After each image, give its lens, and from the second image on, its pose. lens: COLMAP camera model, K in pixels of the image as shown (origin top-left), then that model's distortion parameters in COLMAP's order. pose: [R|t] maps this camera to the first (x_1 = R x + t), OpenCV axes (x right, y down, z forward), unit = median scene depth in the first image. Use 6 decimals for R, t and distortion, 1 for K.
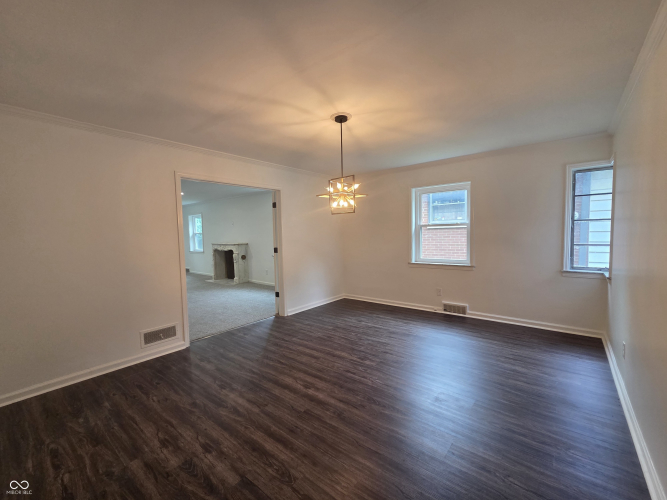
lens RADIAL K [[286.0, 0, 333.5], [0, 286.0, 250.0], [0, 0, 1]] dist [0.011424, 0.000080]
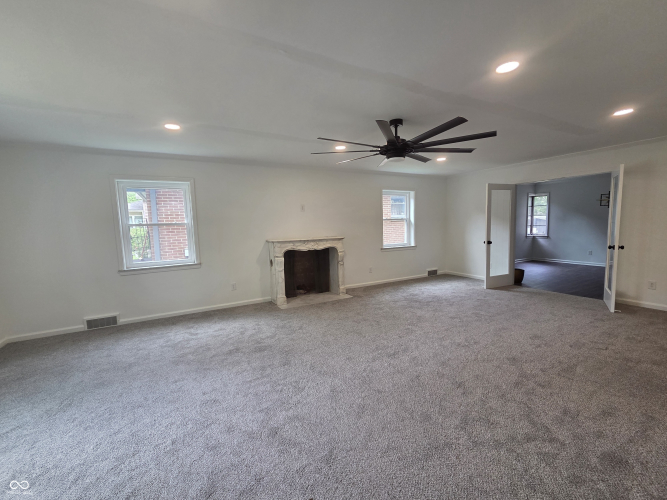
lens RADIAL K [[267.1, 0, 333.5], [0, 267.1, 250.0], [0, 0, 1]] dist [-0.000552, -0.000039]
pose [[0.409574, -0.078291, 0.908911, -0.913345], [0.077551, 0.995692, 0.050820, -0.025198], [-0.908975, 0.049673, 0.413881, 0.721797]]
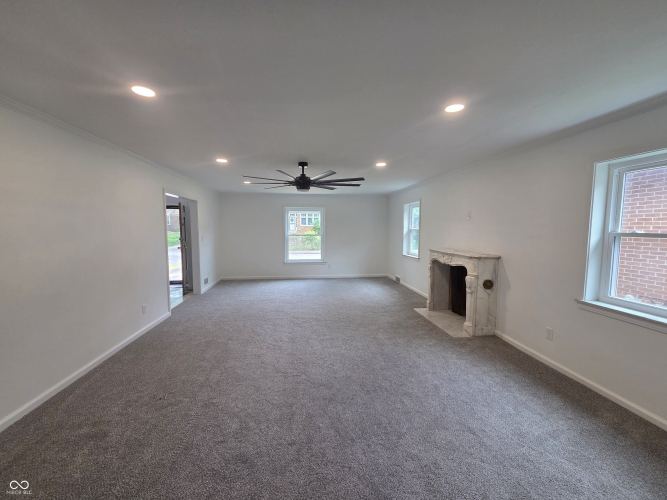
lens RADIAL K [[286.0, 0, 333.5], [0, 286.0, 250.0], [0, 0, 1]] dist [0.011424, 0.000080]
pose [[0.725969, 0.081553, -0.682875, -0.172944], [-0.061845, 0.996663, 0.053280, -0.042358], [0.684941, 0.003553, 0.728590, 0.453829]]
